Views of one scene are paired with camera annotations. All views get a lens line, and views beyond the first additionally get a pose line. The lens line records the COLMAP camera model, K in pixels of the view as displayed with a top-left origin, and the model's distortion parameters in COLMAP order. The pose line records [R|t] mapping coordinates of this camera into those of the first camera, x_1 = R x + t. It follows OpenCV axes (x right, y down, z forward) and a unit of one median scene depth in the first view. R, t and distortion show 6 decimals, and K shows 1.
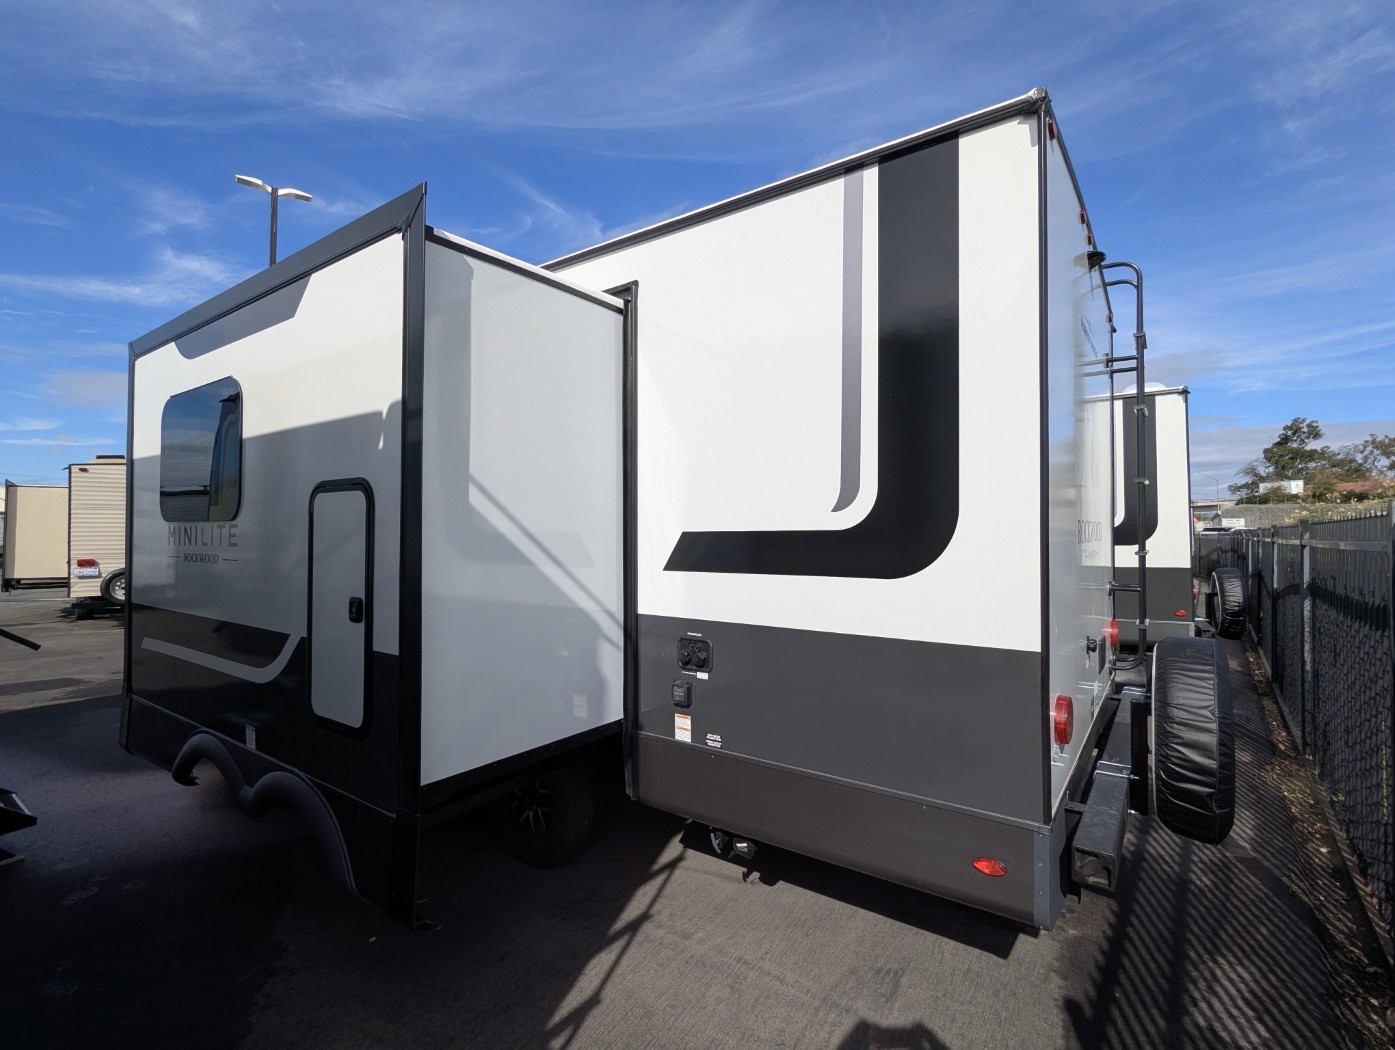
lens RADIAL K [[661.8, 0, 693.2], [0, 661.8, 524.8], [0, 0, 1]] dist [-0.003256, 0.002081]
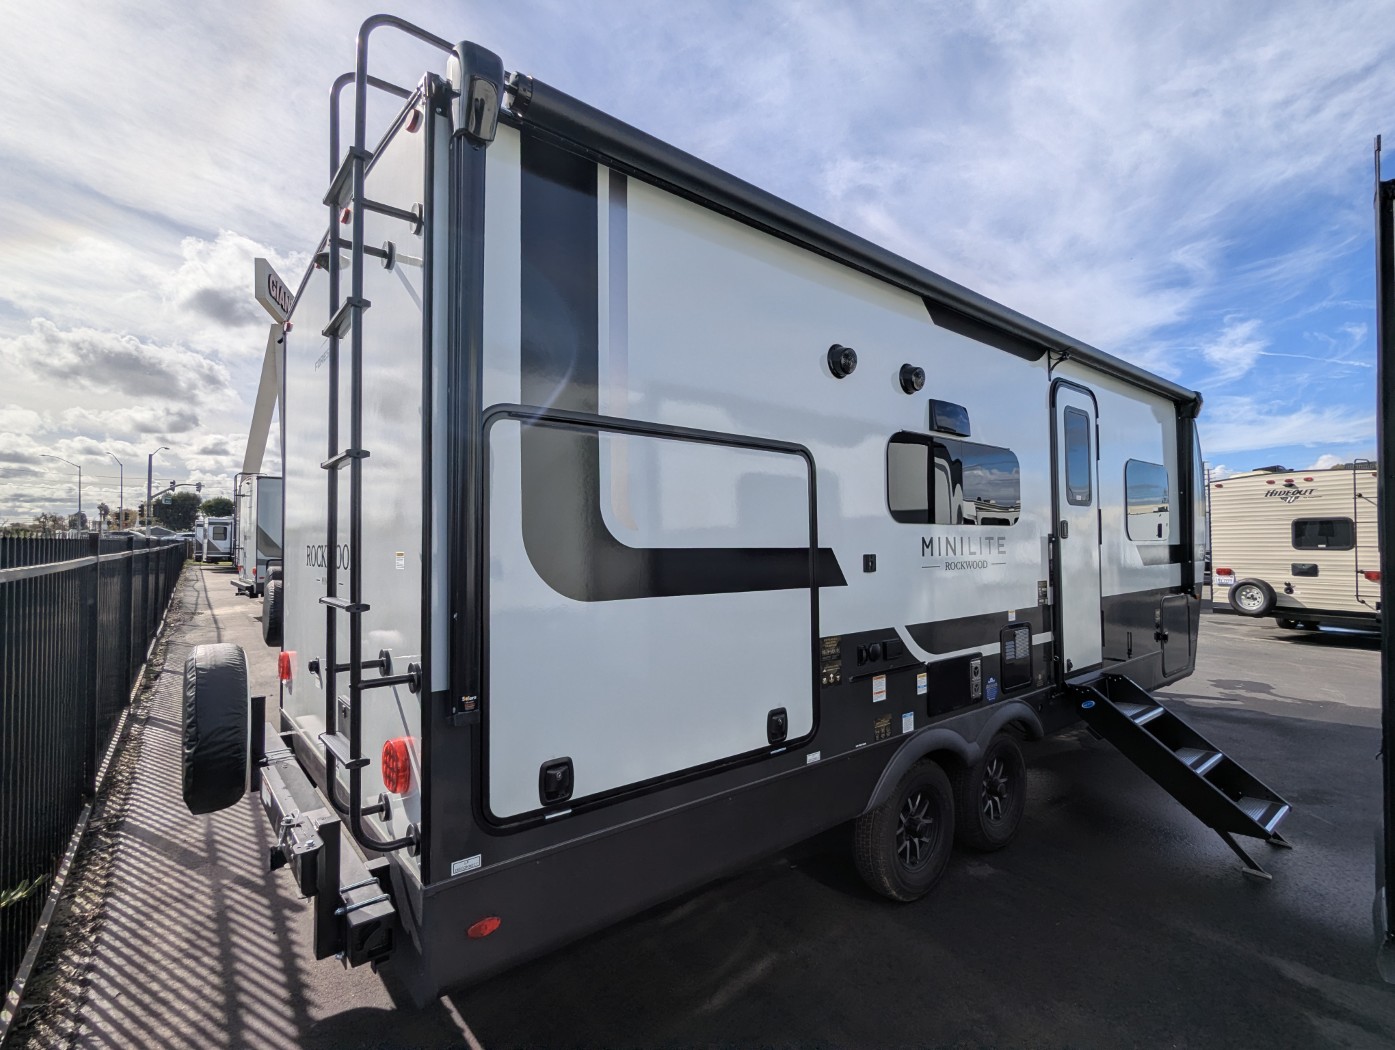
lens RADIAL K [[661.8, 0, 692.7], [0, 661.8, 526.1], [0, 0, 1]] dist [-0.003256, 0.002081]
pose [[-0.258039, -0.026709, -0.965765, 0.610939], [0.011421, 0.999464, -0.030692, 0.011658], [0.966067, -0.018950, -0.257596, 0.777089]]
